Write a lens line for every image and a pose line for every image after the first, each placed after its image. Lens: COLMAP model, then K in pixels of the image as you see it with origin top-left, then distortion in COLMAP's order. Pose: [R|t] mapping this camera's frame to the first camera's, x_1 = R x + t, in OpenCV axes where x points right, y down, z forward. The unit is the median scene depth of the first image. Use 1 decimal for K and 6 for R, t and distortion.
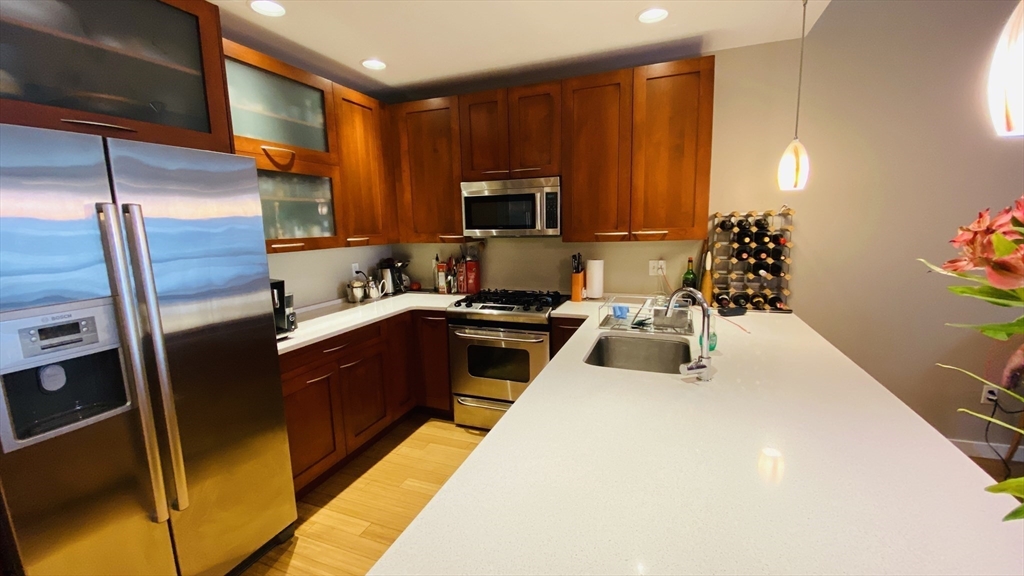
lens RADIAL K [[406.2, 0, 512.0], [0, 406.2, 288.0], [0, 0, 1]] dist [0.001056, -0.000014]
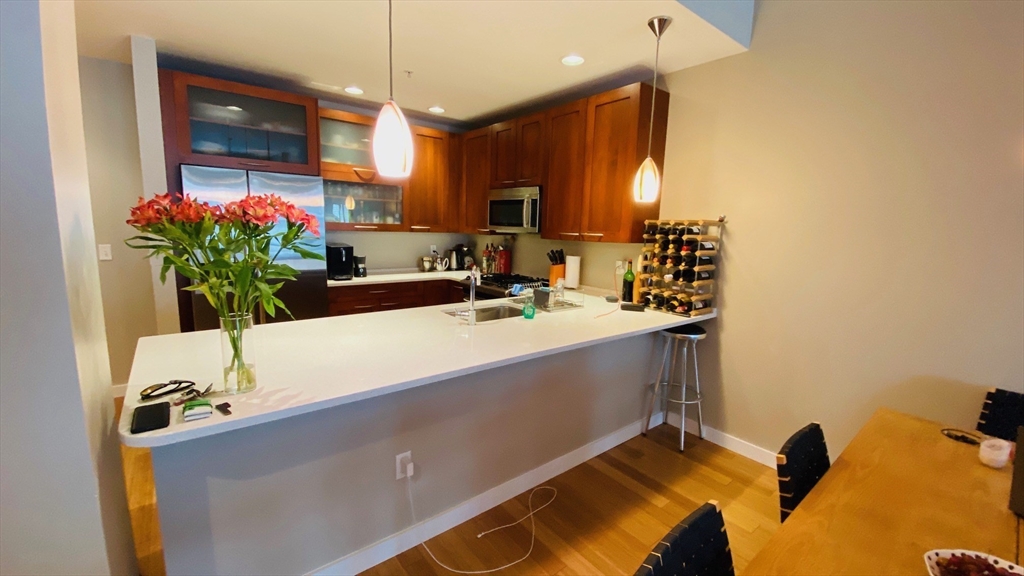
lens RADIAL K [[413.3, 0, 512.0], [0, 413.3, 288.0], [0, 0, 1]] dist [0.053457, 0.000008]
pose [[0.862734, 0.126020, -0.489703, 0.701490], [-0.128665, 0.991281, 0.028419, 0.013978], [0.489015, 0.038490, 0.871426, -0.157011]]
